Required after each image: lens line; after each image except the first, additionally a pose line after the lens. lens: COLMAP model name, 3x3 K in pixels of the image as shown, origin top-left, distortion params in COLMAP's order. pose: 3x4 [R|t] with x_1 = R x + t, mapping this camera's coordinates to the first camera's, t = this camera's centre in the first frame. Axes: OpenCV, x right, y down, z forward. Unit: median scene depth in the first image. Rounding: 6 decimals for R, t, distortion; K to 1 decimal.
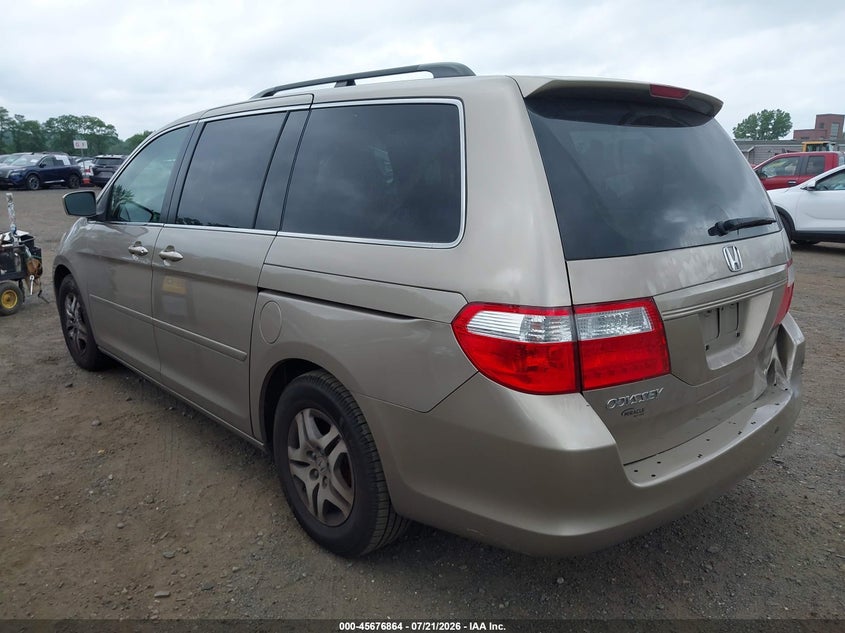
lens RADIAL K [[640.8, 0, 422.5], [0, 640.8, 316.5], [0, 0, 1]] dist [-0.003823, -0.001080]
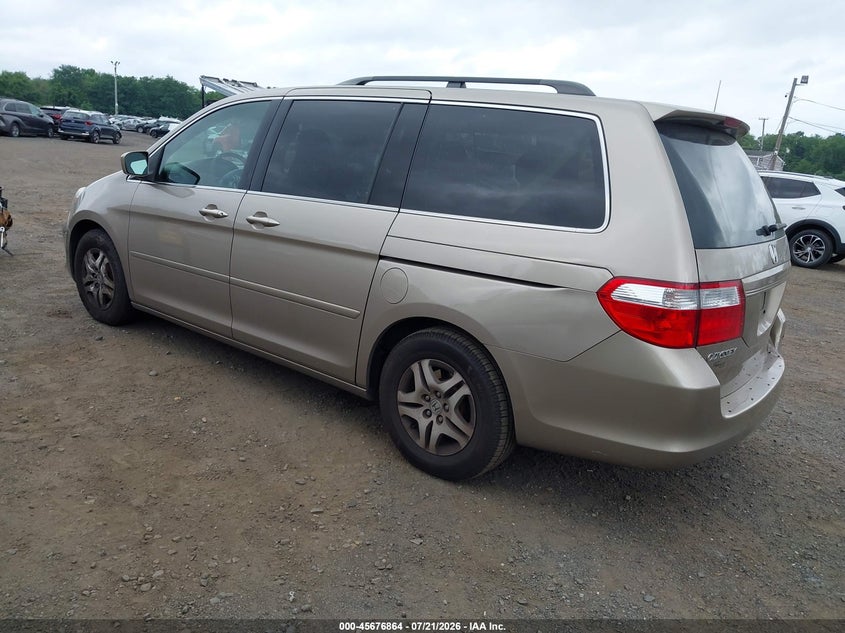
lens RADIAL K [[625.3, 0, 422.5], [0, 625.3, 316.5], [0, 0, 1]] dist [0.063459, -0.088733]
pose [[0.984580, 0.040246, 0.170243, -0.392690], [-0.046682, 0.998332, 0.033971, 0.025008], [-0.168592, -0.041395, 0.984816, -0.151994]]
